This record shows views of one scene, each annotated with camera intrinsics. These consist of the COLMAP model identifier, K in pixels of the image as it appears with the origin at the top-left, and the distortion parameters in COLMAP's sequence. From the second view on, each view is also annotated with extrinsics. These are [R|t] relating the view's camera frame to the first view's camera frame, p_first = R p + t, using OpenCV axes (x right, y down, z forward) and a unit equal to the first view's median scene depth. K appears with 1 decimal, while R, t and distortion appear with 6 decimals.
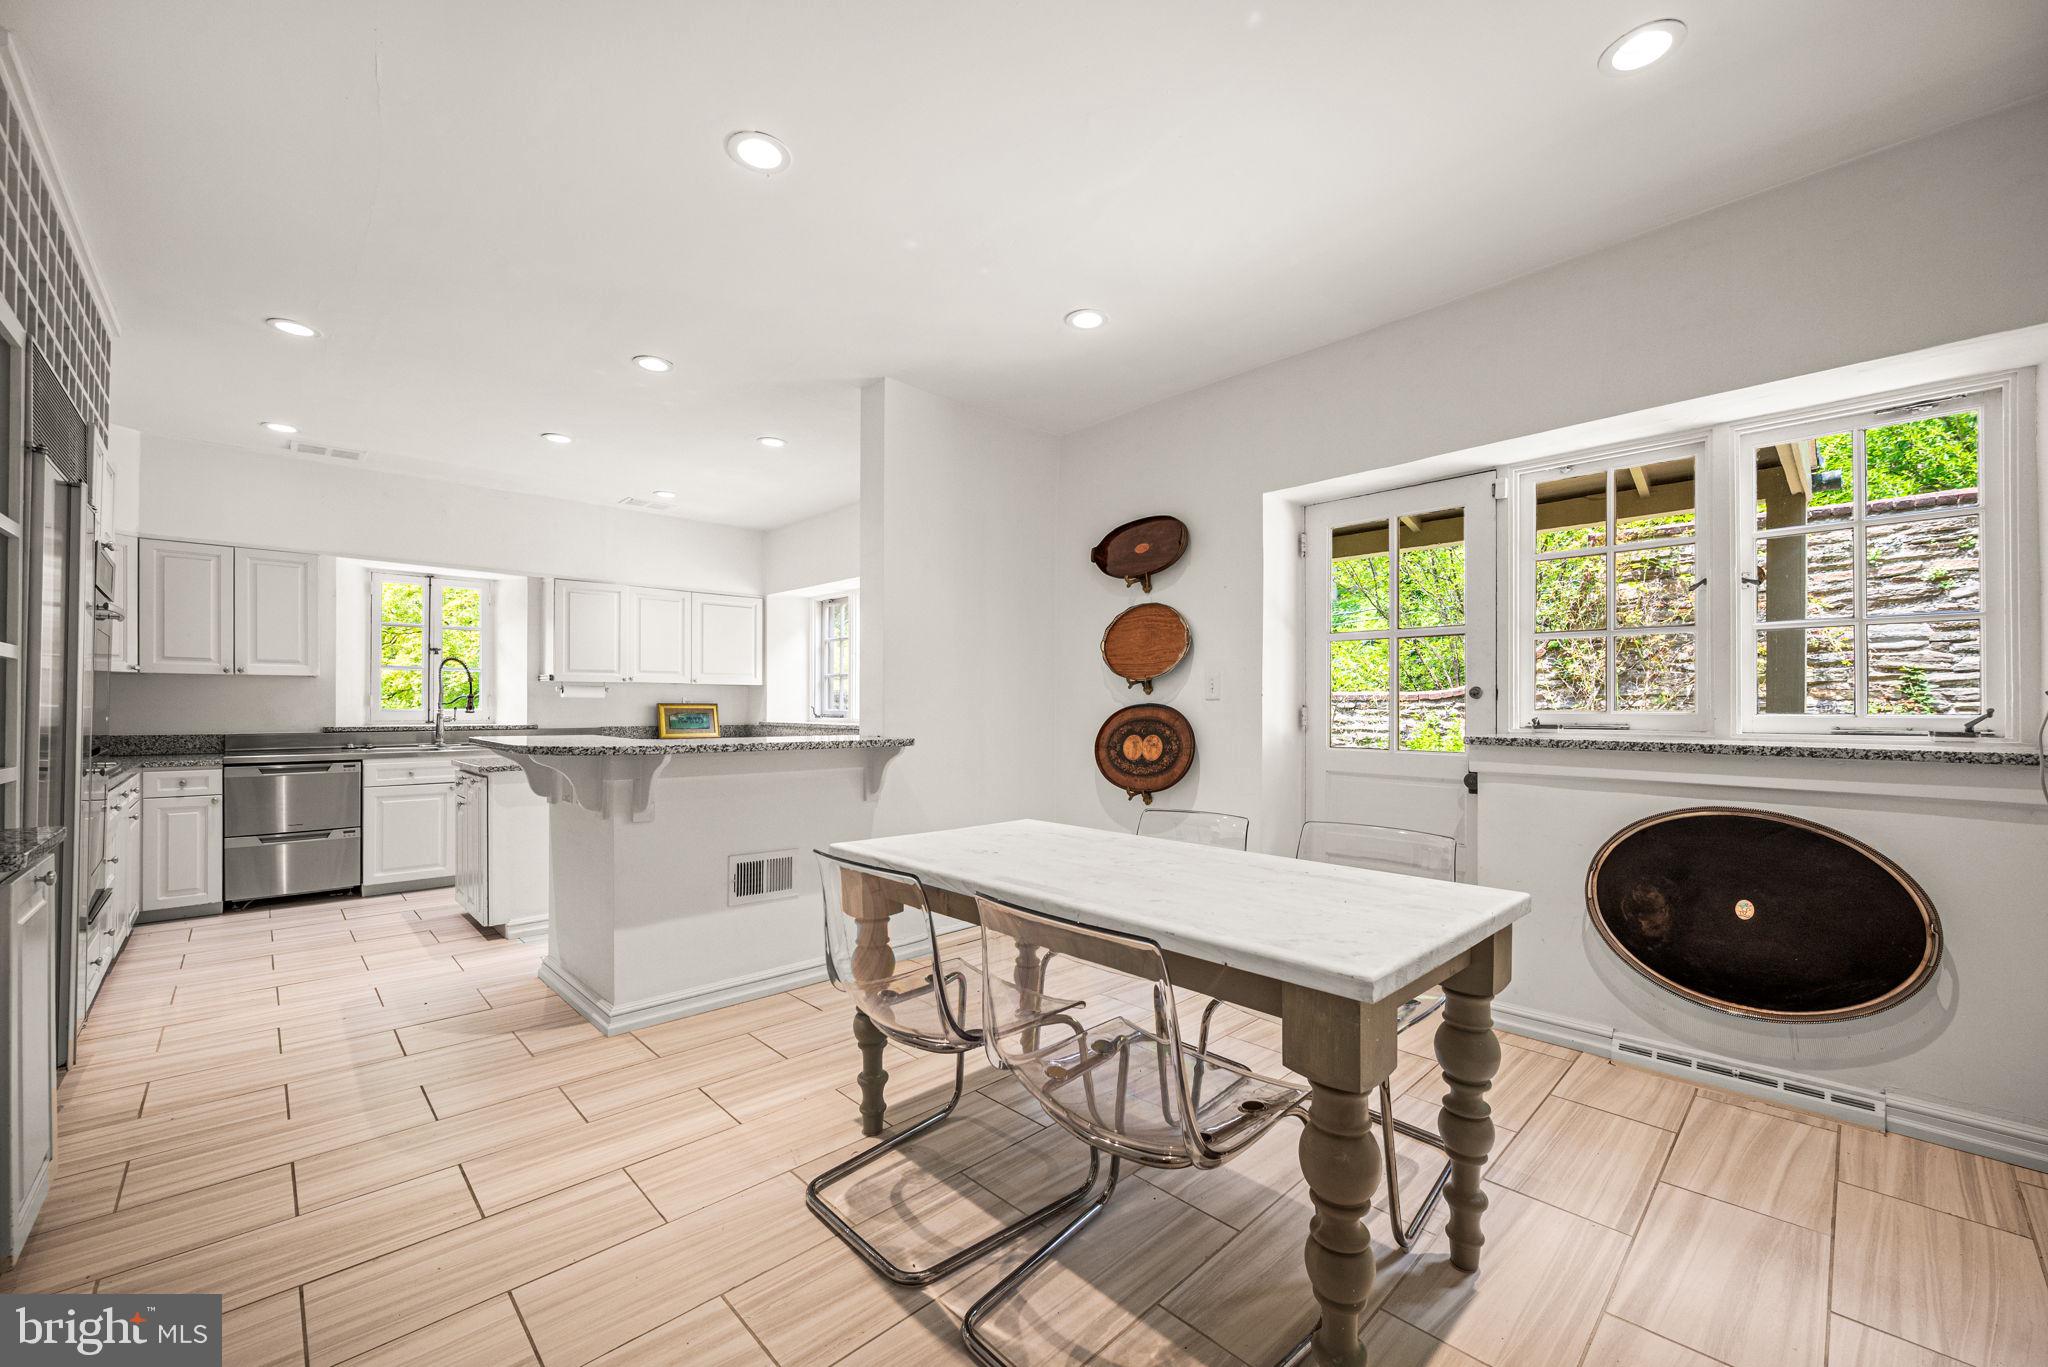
lens RADIAL K [[800.1, 0, 1023.3], [0, 800.1, 702.7], [0, 0, 1]] dist [-0.004285, 0.000446]
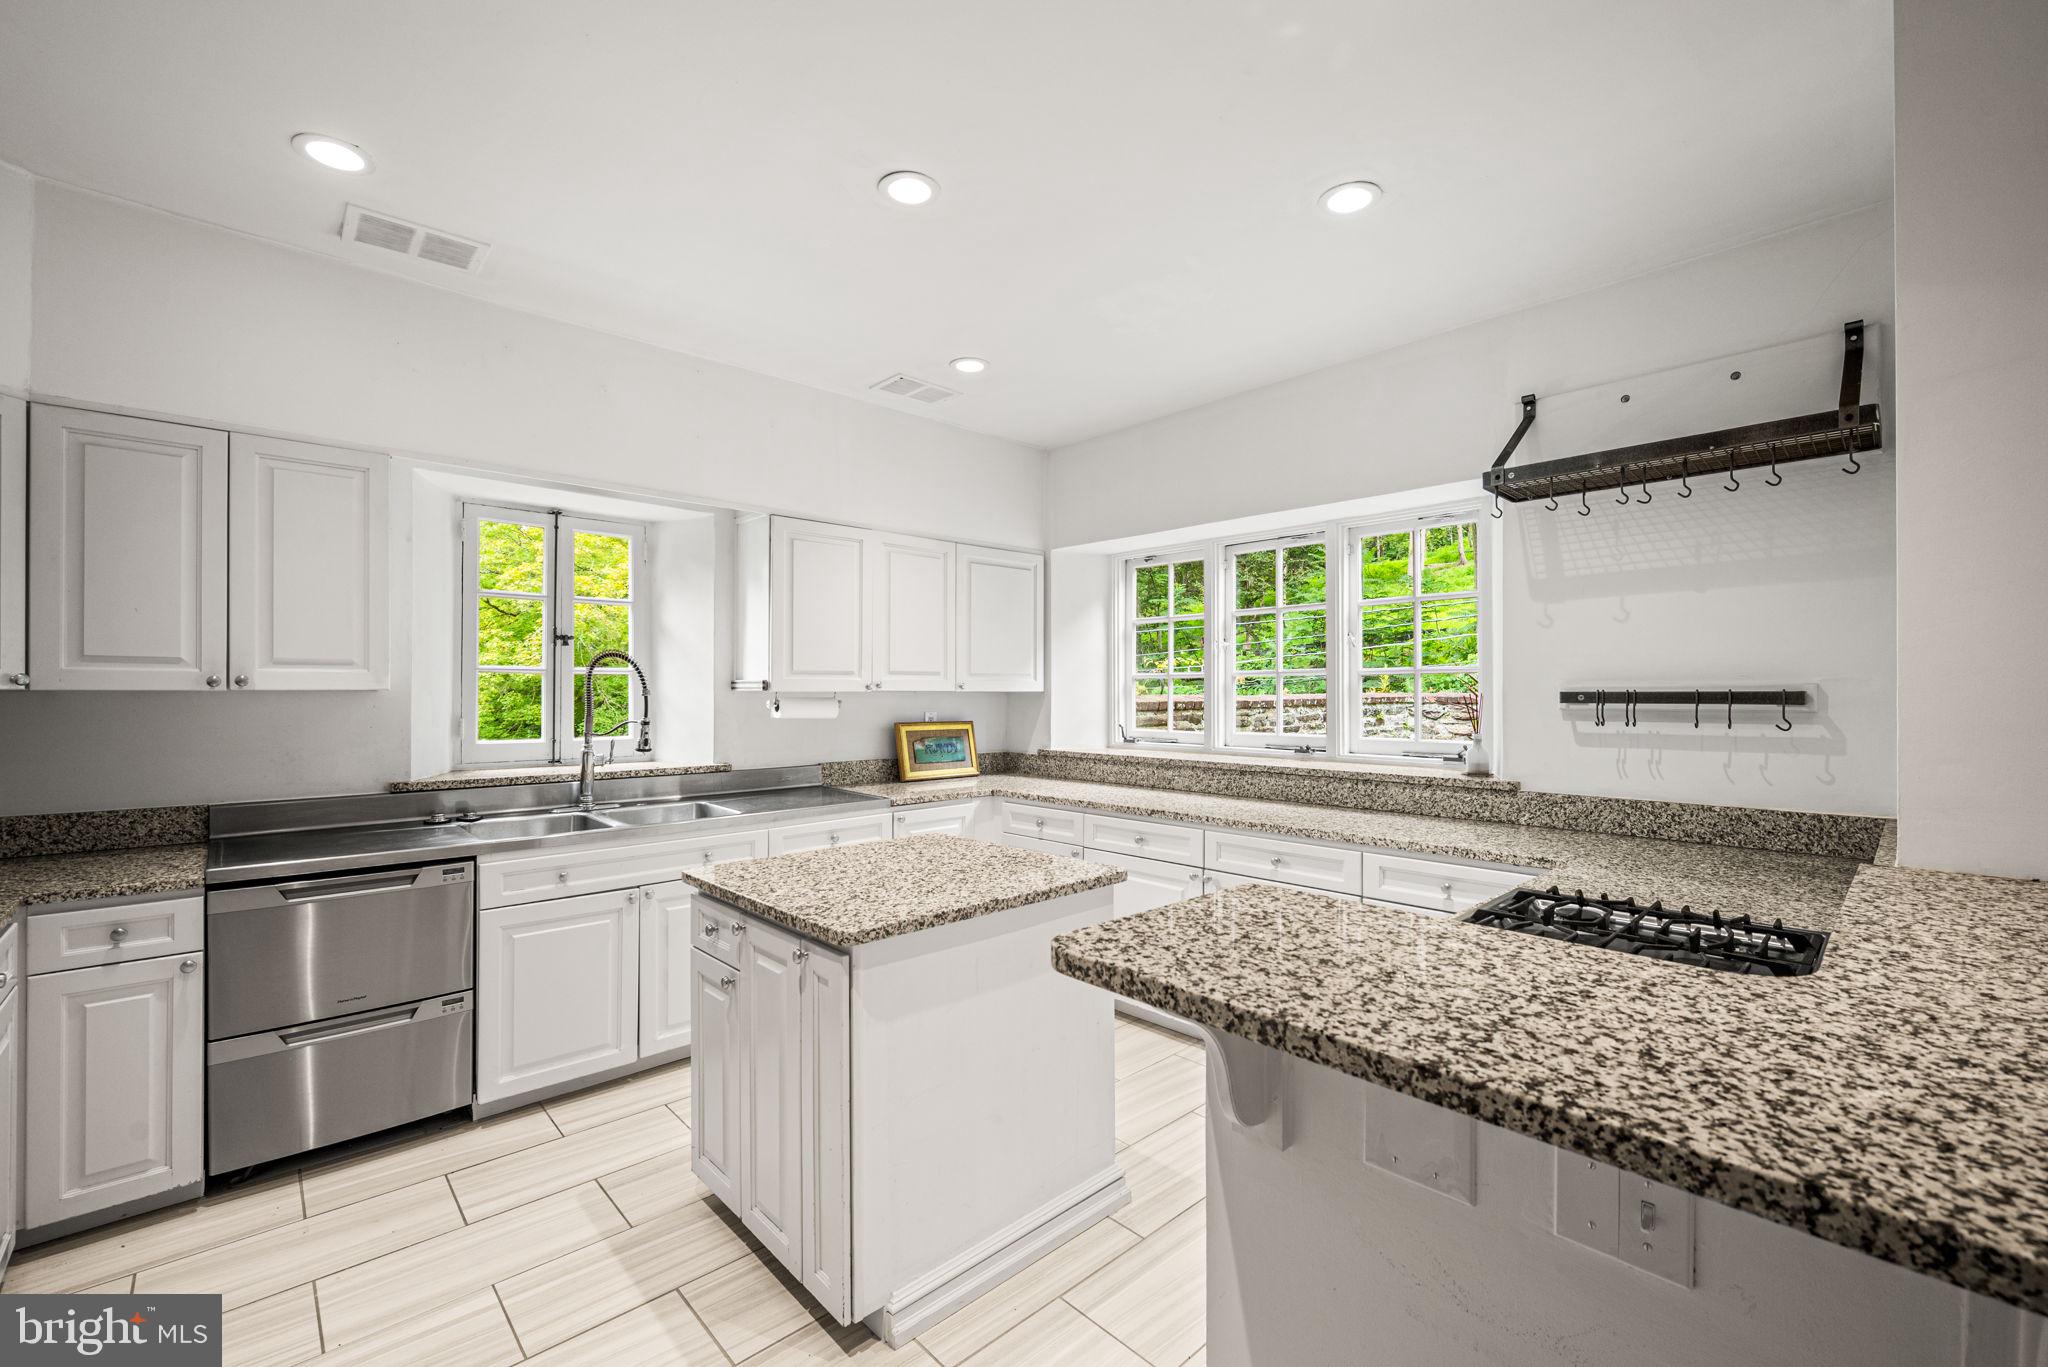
lens RADIAL K [[839.4, 0, 1021.6], [0, 839.4, 682.9], [0, 0, 1]] dist [-0.002422, -0.001230]
pose [[0.999920, -0.001309, -0.012547, -0.473682], [0.001228, 0.999978, -0.006508, -0.034561], [0.012555, 0.006493, 0.999900, 0.469807]]
